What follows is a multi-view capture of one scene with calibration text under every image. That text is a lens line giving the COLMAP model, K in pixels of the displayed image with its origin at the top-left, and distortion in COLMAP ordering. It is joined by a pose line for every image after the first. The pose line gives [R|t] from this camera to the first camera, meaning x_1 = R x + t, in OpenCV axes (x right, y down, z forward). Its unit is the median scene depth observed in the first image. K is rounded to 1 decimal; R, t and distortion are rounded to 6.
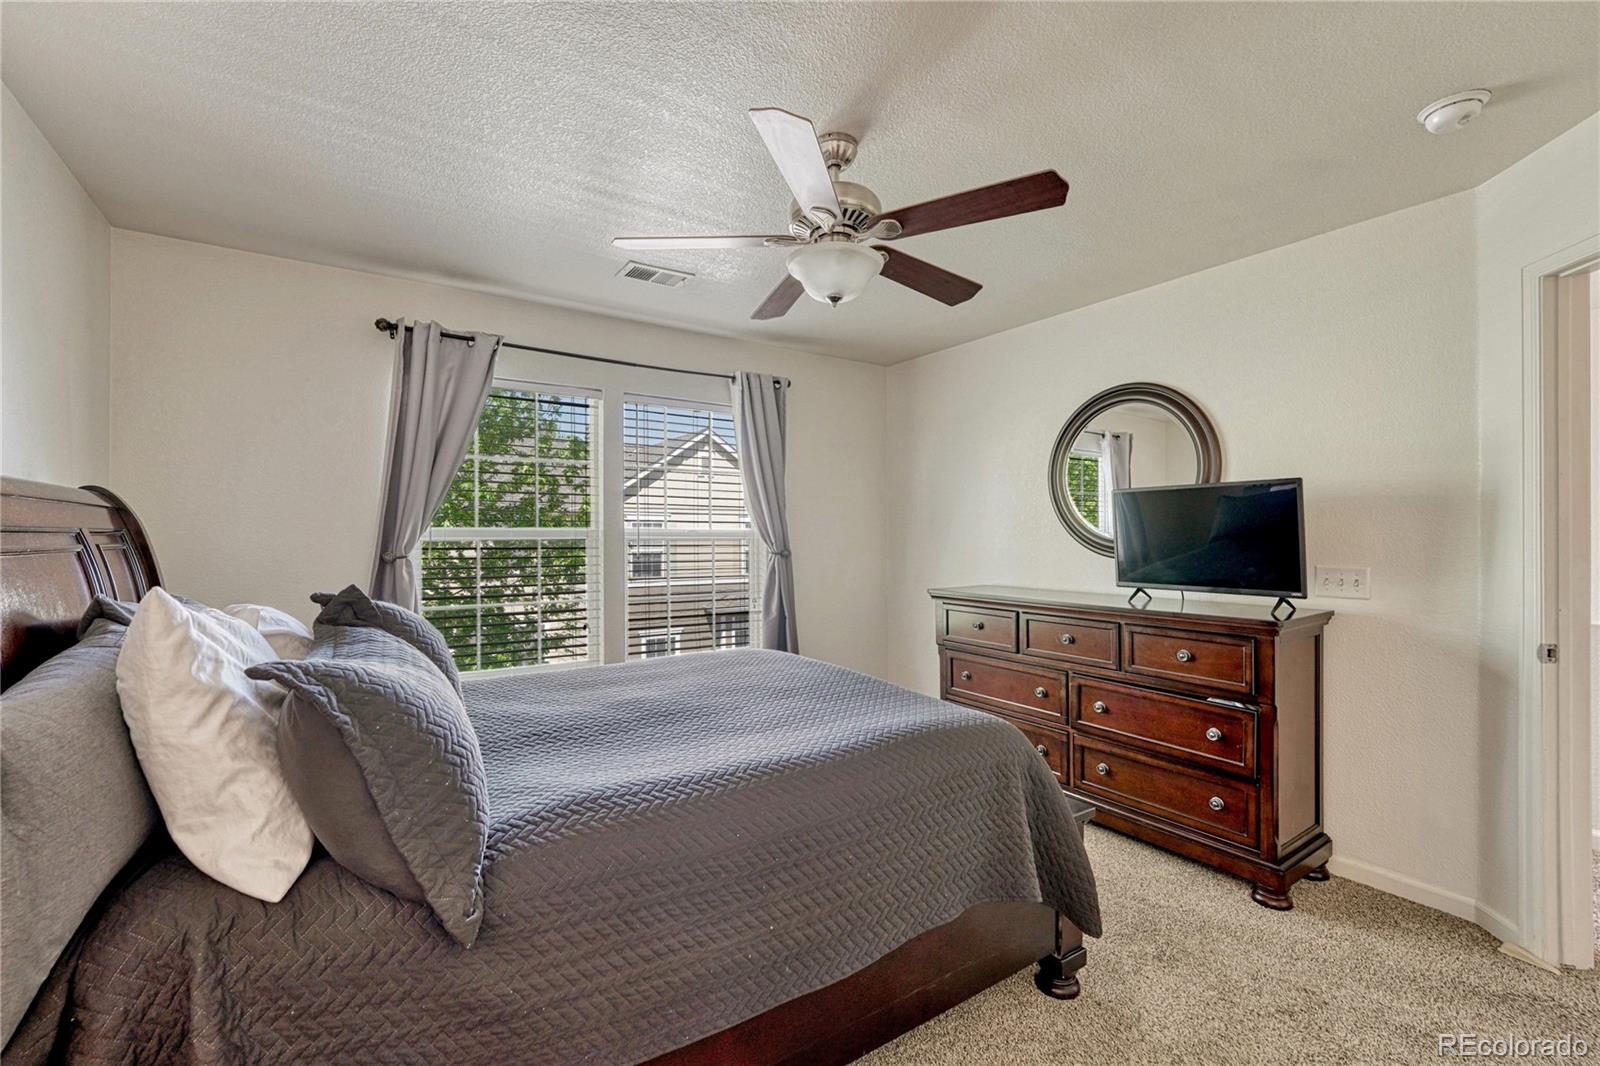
lens RADIAL K [[675.4, 0, 789.3], [0, 675.4, 533.5], [0, 0, 1]] dist [-0.010361, 0.000688]
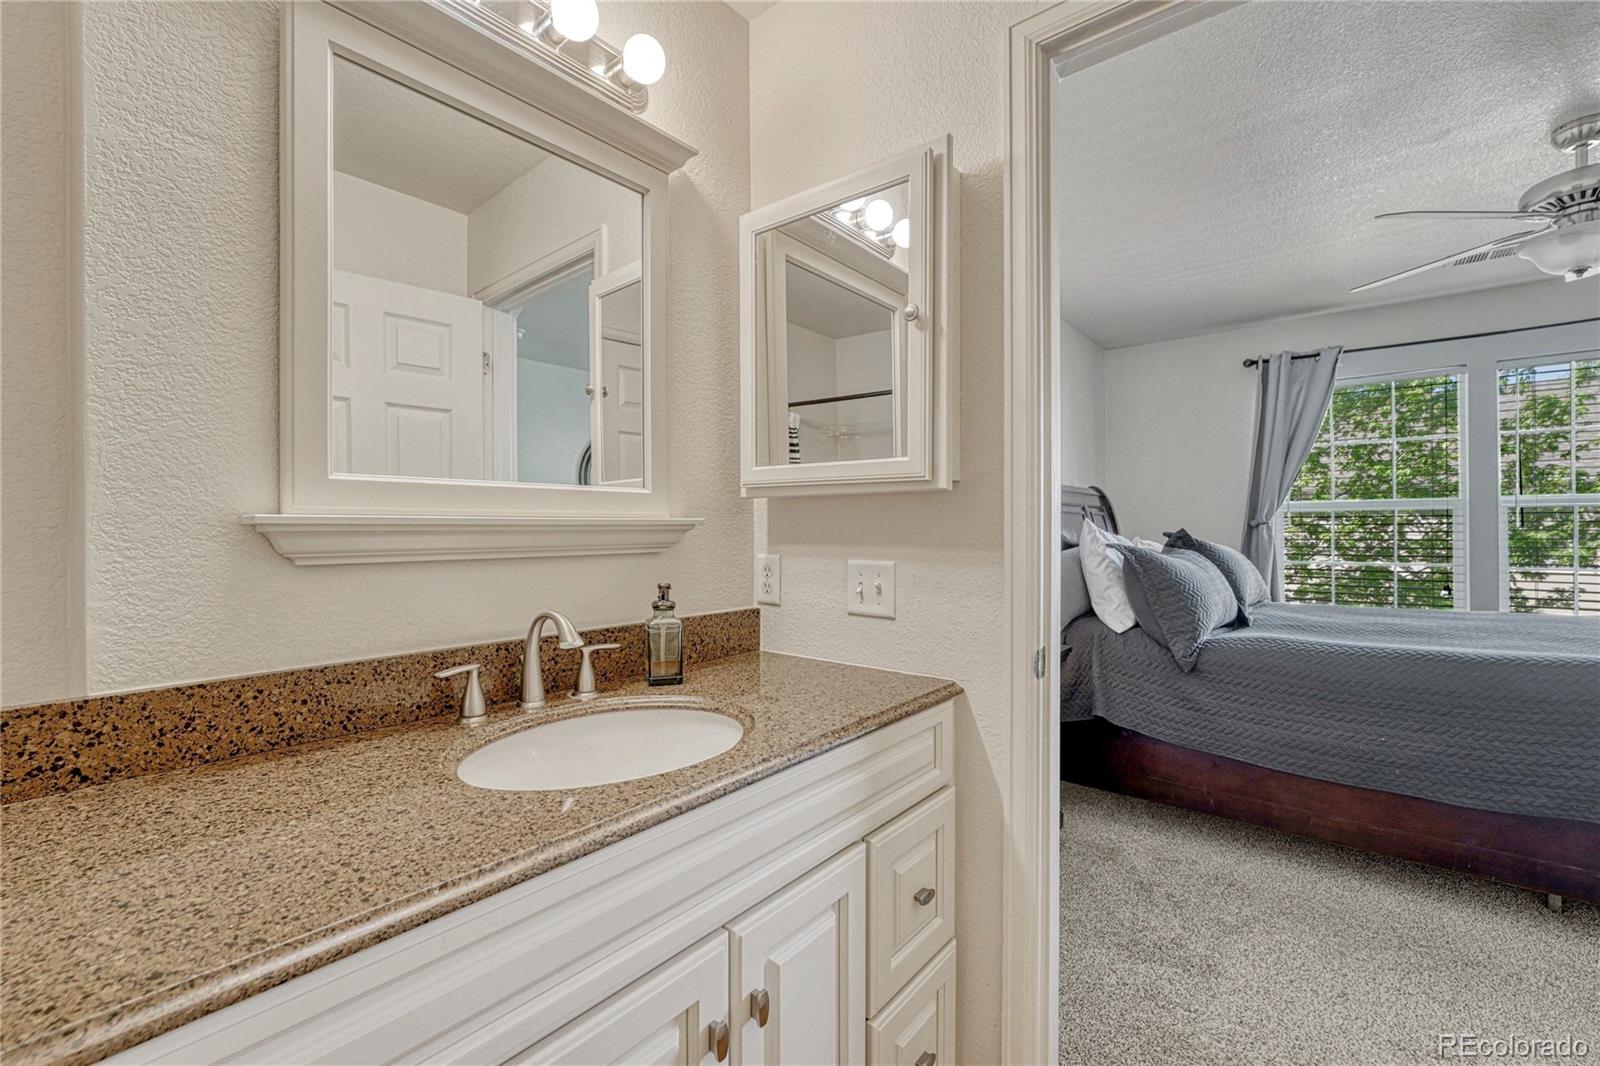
lens RADIAL K [[675.4, 0, 789.3], [0, 675.4, 533.5], [0, 0, 1]] dist [-0.010361, 0.000688]
pose [[0.278478, 0.005593, -0.960426, 0.566866], [0.009933, 0.999913, 0.008703, 0.039891], [0.960391, -0.011964, 0.278398, -0.399407]]
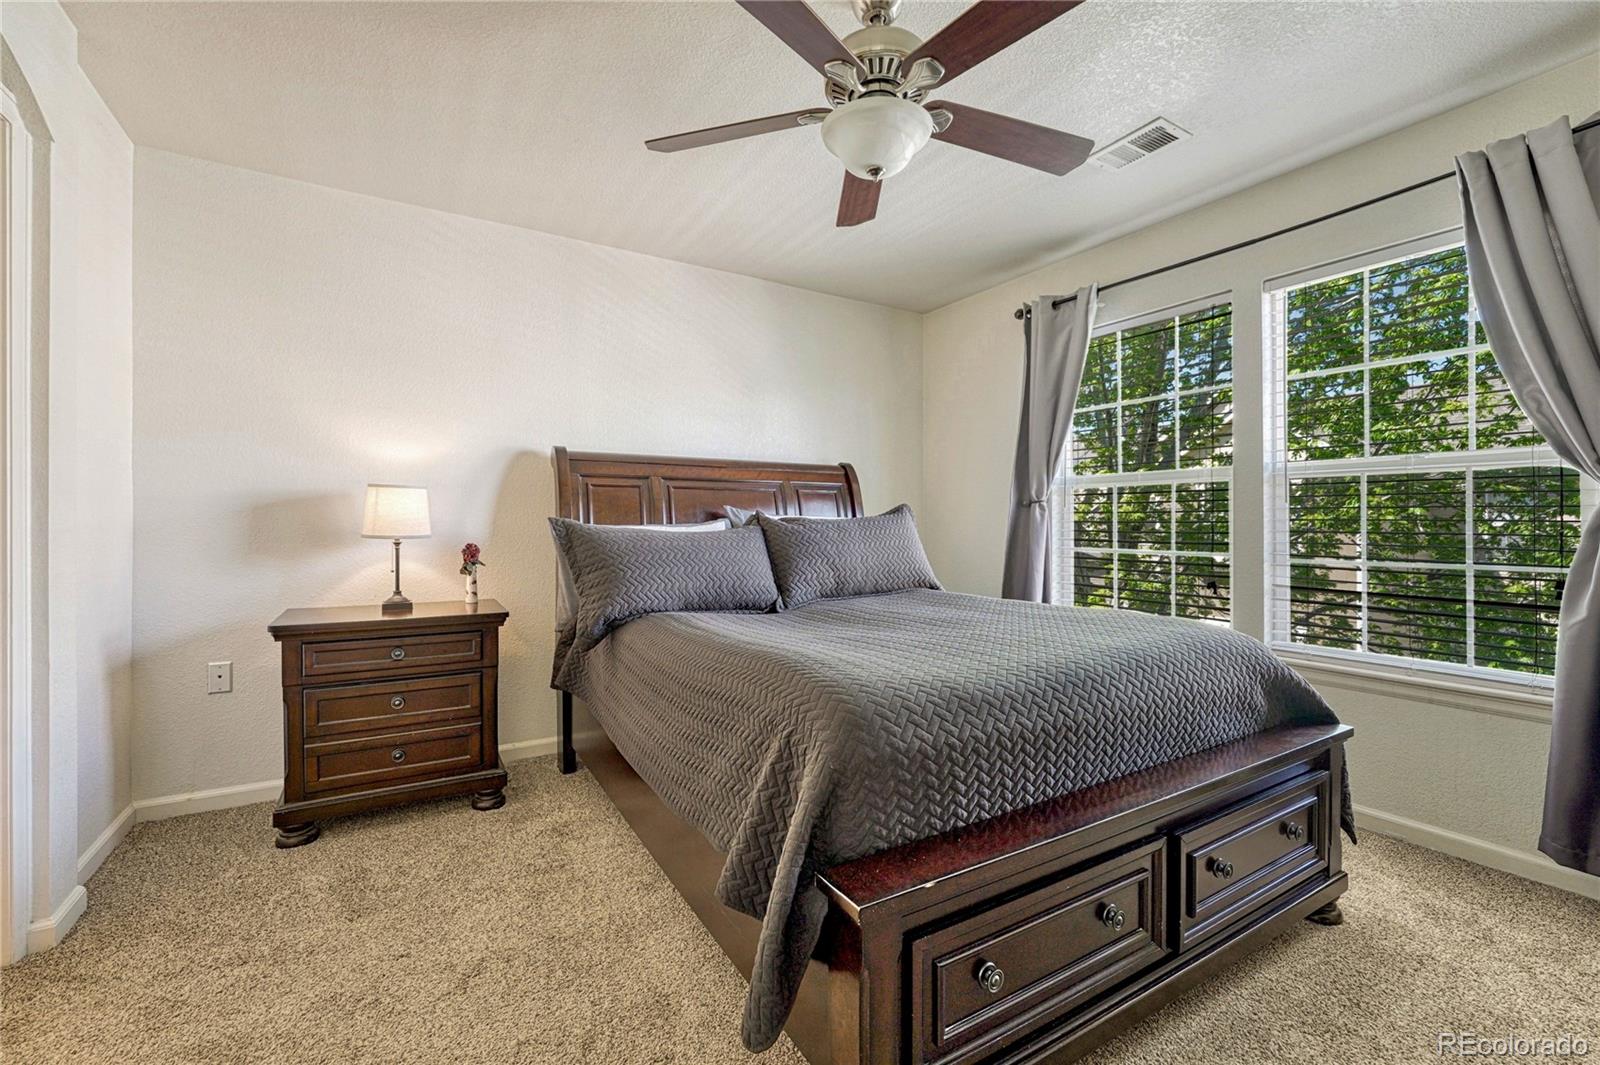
lens RADIAL K [[675.4, 0, 789.3], [0, 675.4, 533.0], [0, 0, 1]] dist [-0.010361, 0.000688]
pose [[-0.047626, 0.013849, -0.998769, 0.718641], [-0.002268, 0.999900, 0.013973, 0.084405], [0.998863, 0.002930, -0.047590, 0.682862]]
